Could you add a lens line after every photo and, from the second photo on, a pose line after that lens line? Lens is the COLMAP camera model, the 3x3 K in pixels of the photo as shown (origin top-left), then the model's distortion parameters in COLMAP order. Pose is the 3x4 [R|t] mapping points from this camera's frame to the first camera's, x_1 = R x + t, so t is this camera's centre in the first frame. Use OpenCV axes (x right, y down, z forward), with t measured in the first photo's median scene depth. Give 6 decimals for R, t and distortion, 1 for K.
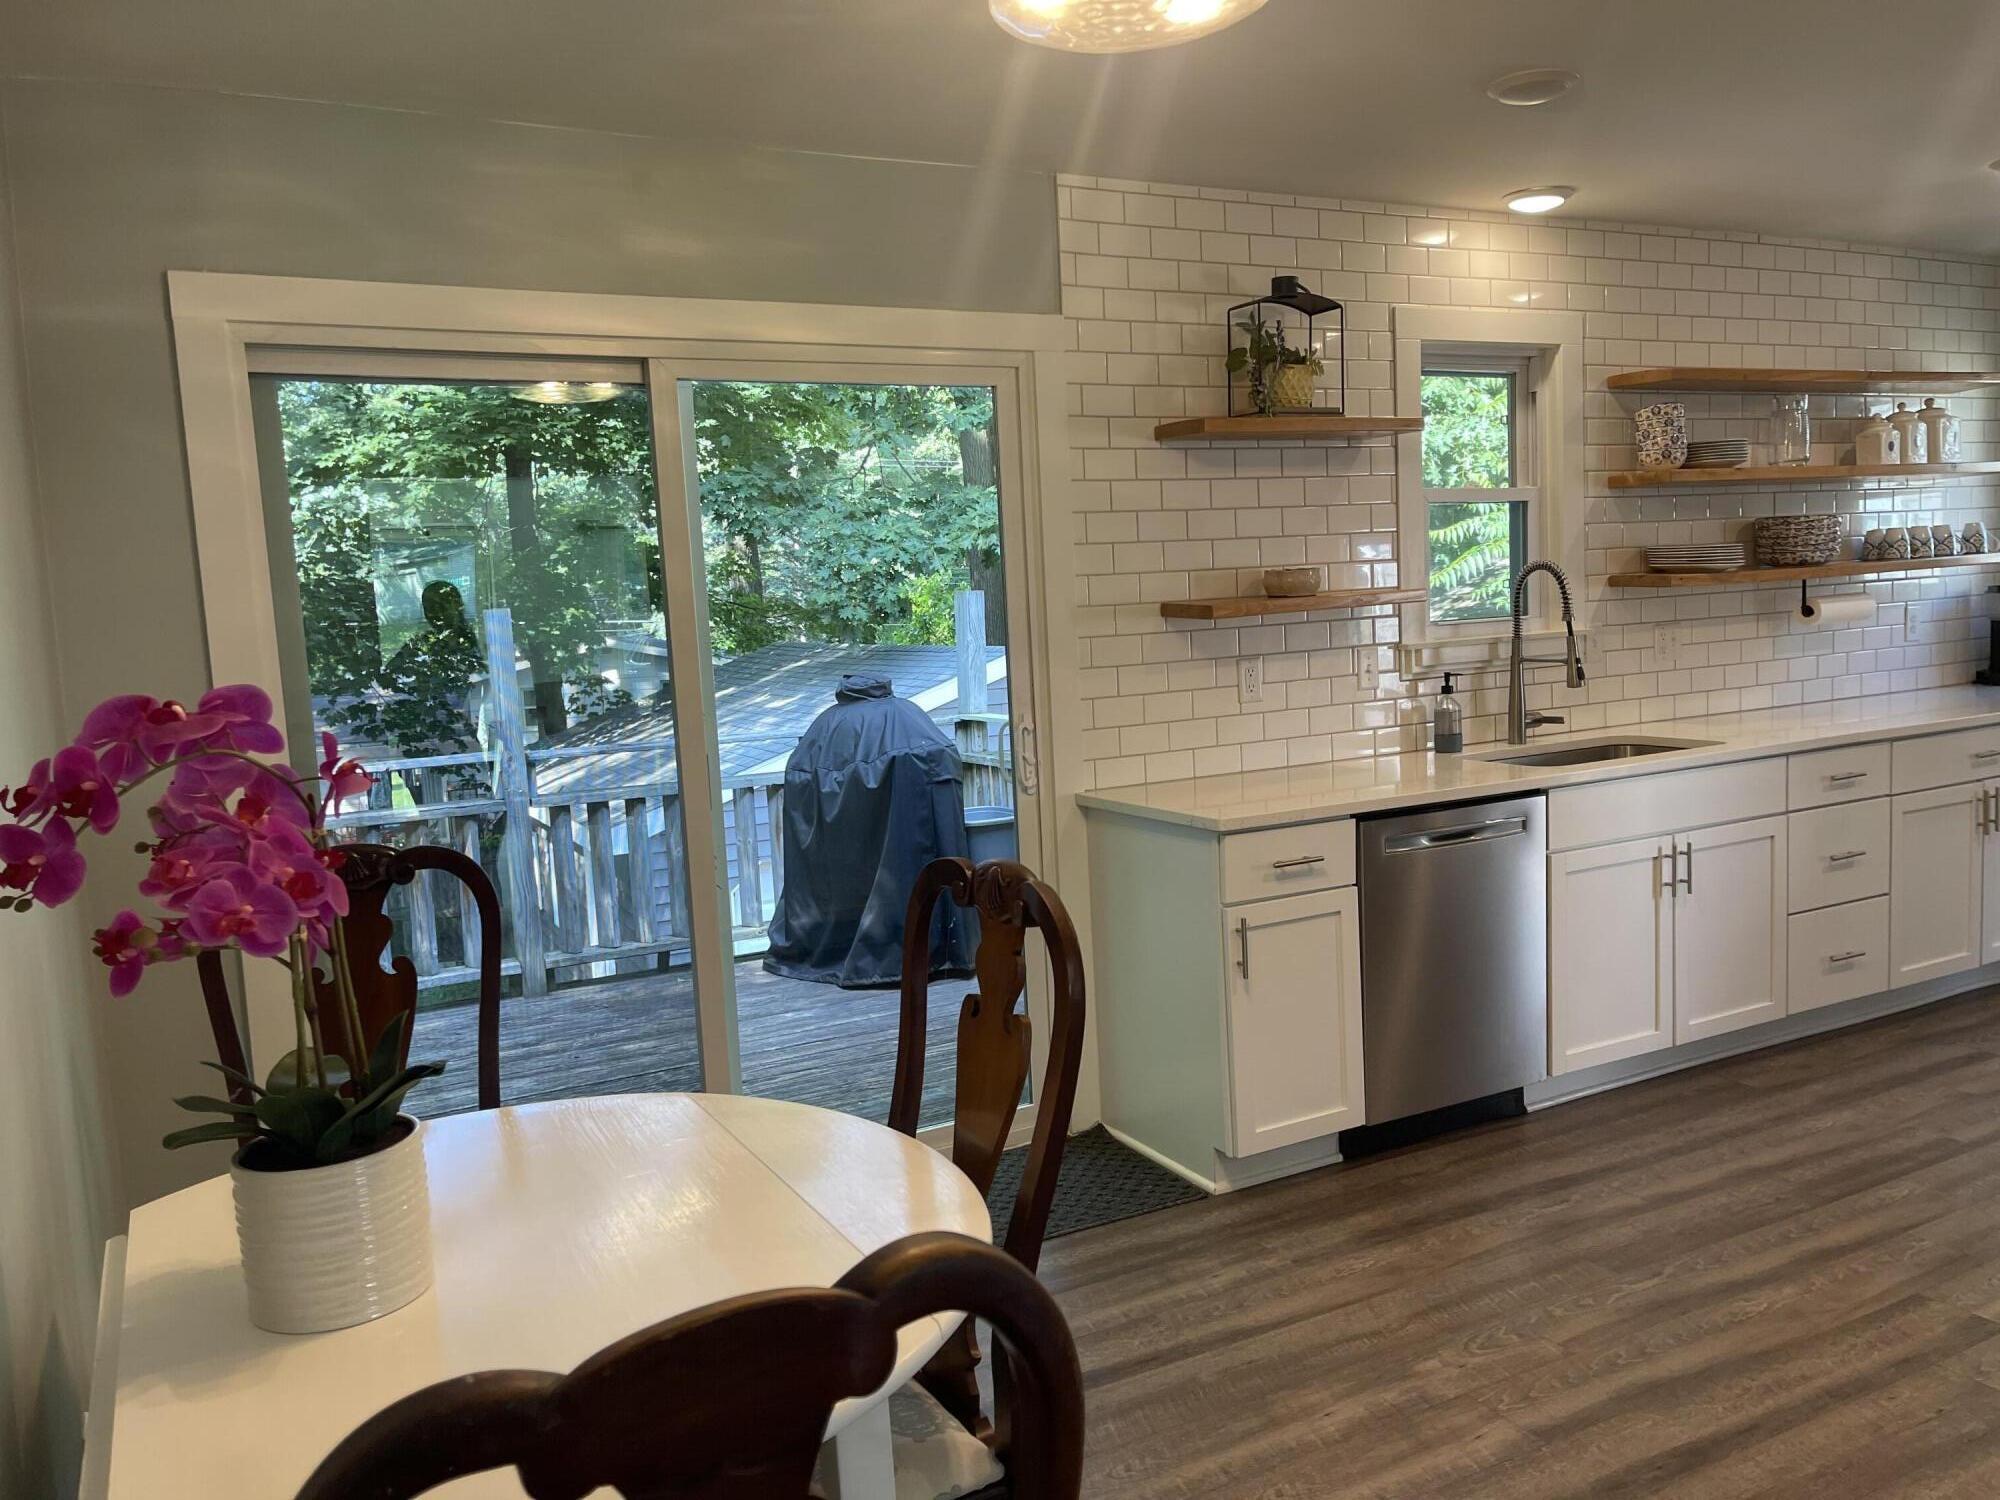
lens RADIAL K [[1538.0, 0, 1000.0], [0, 1538.0, 750.0], [0, 0, 1]] dist [0.085655, -0.102092]
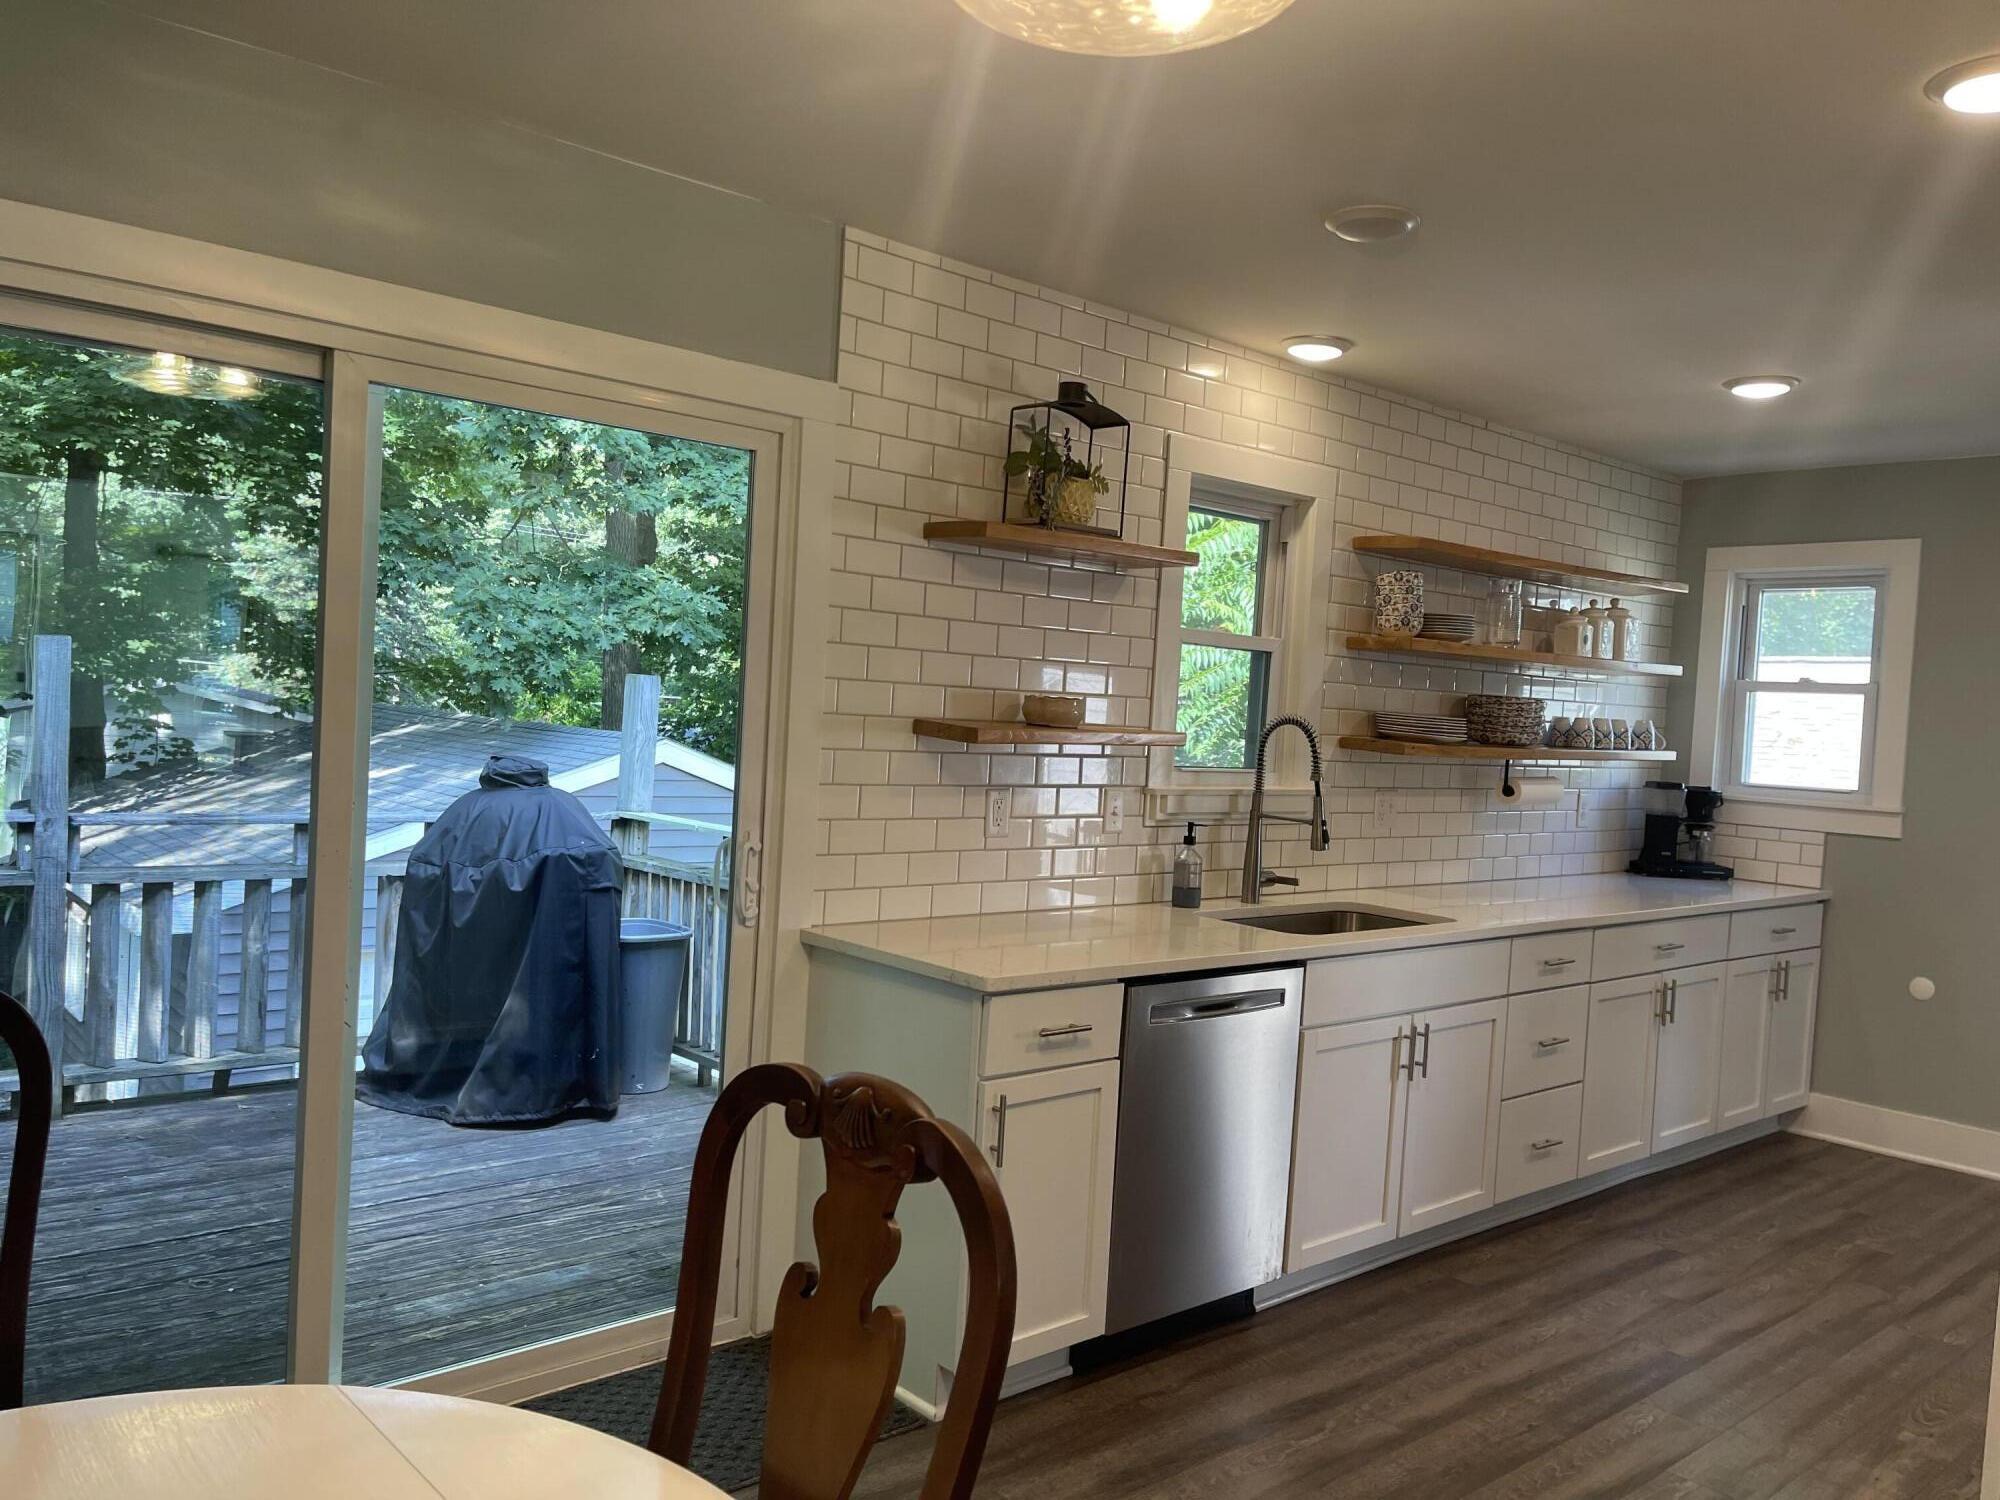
lens RADIAL K [[1538.0, 0, 1000.0], [0, 1538.0, 750.0], [0, 0, 1]] dist [0.085655, -0.102092]
pose [[0.964684, 0.097559, 0.244679, -0.056808], [-0.081098, 0.993766, -0.076496, -0.012519], [-0.250617, 0.053952, 0.966582, 0.120925]]
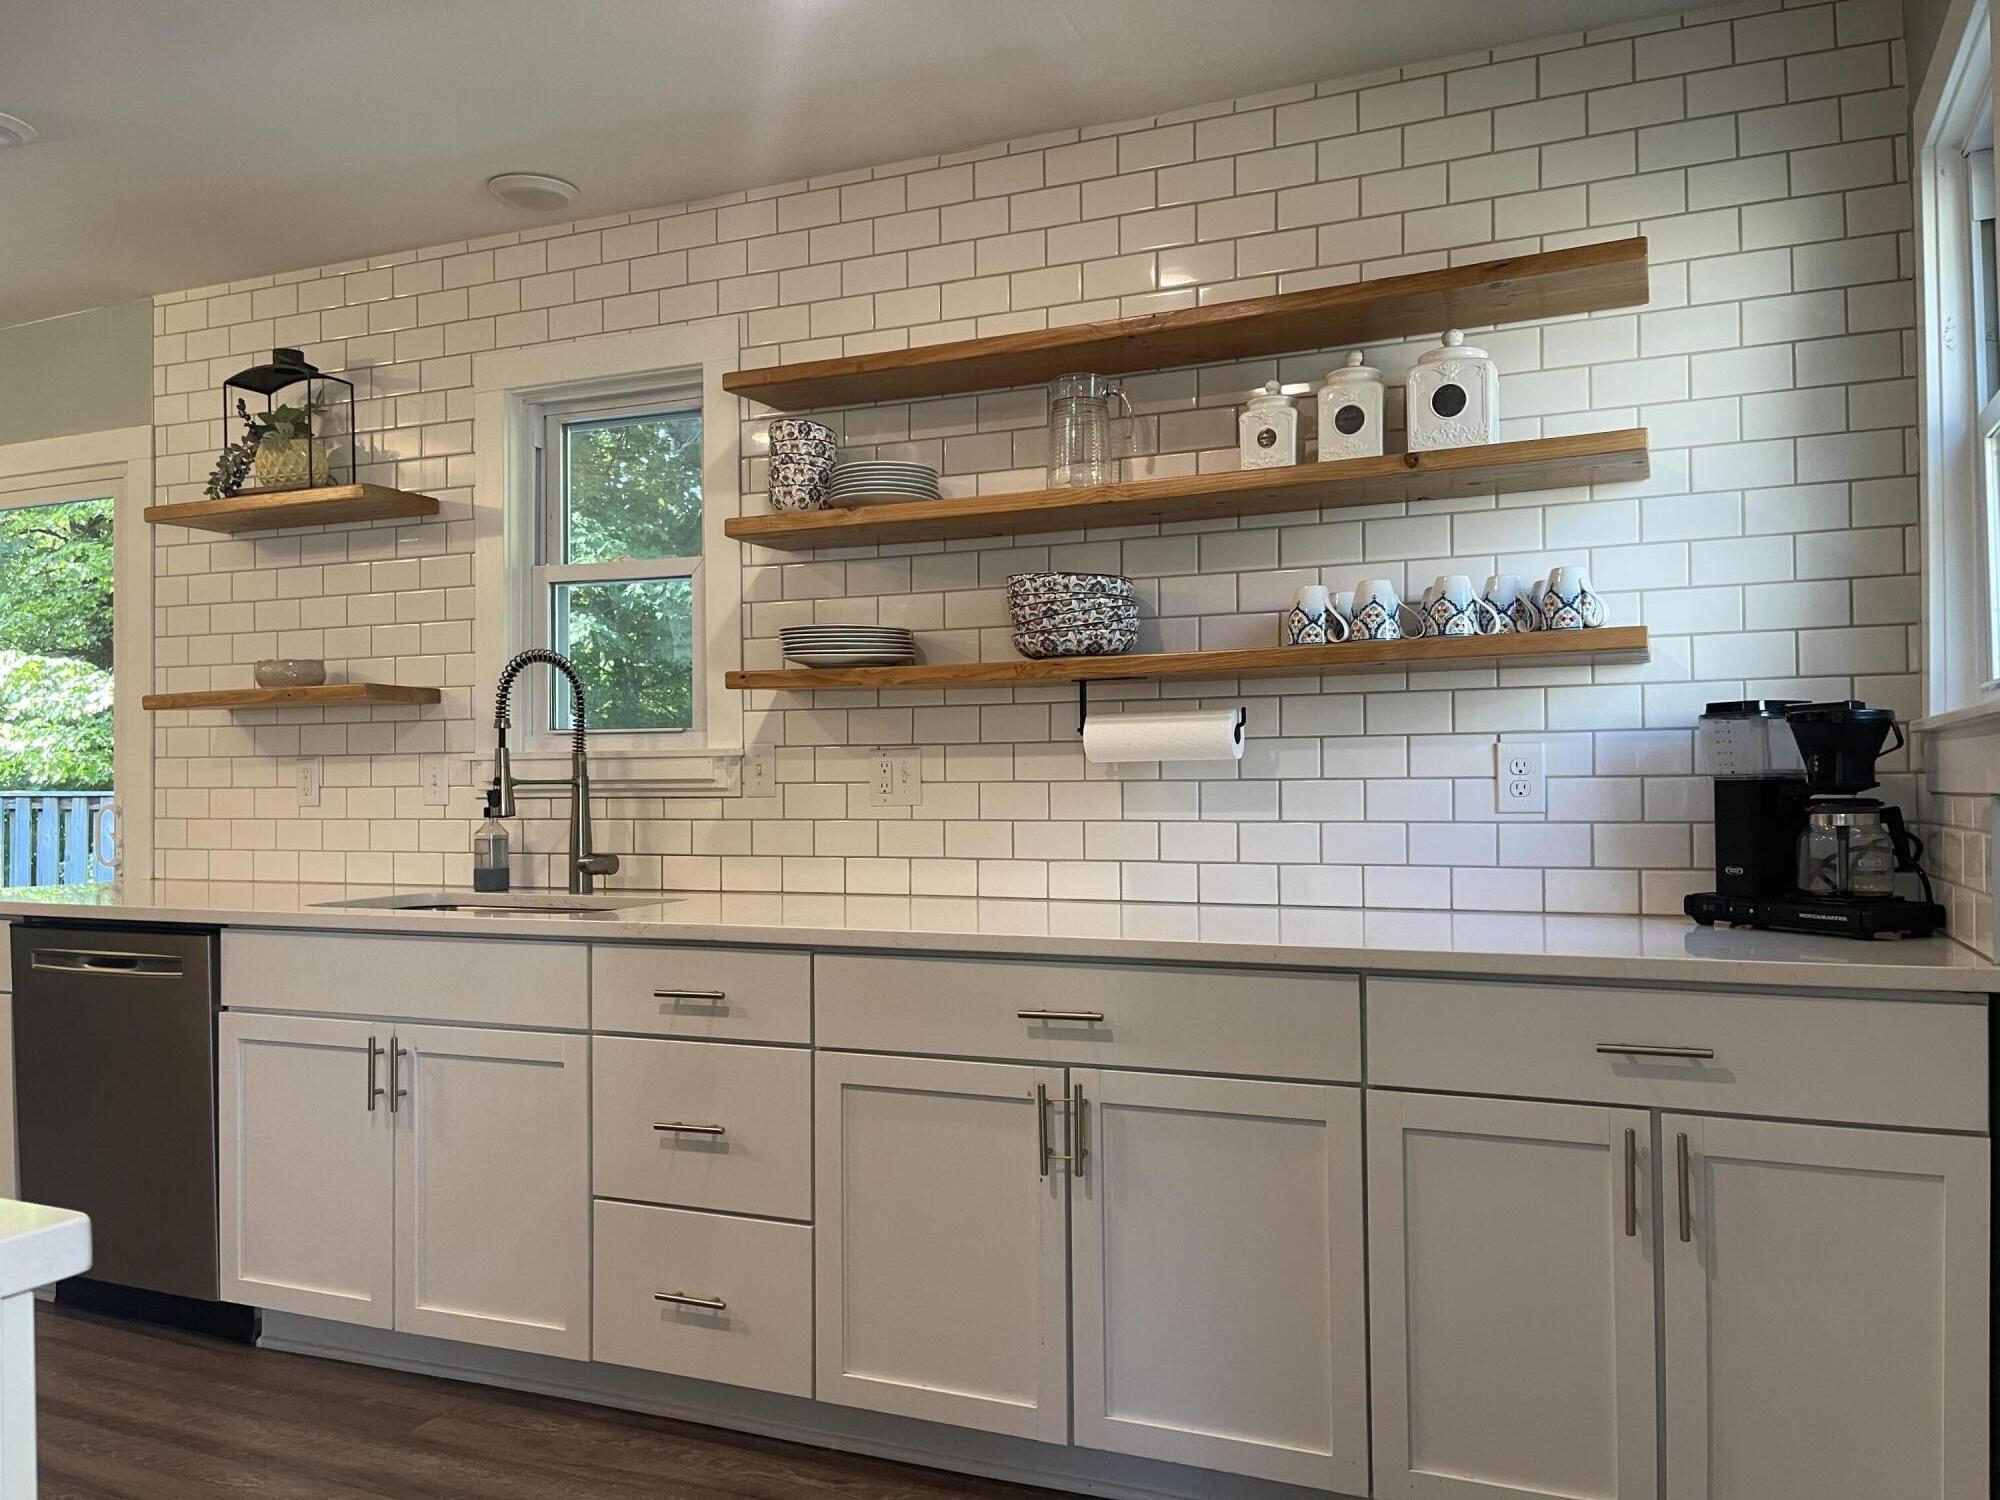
lens RADIAL K [[1538.0, 0, 1000.0], [0, 1538.0, 750.0], [0, 0, 1]] dist [0.085655, -0.102092]
pose [[0.619564, 0.031001, -0.784334, 1.065332], [-0.102975, 0.993794, -0.042063, -0.063503], [0.778162, 0.106827, 0.618912, 0.696887]]
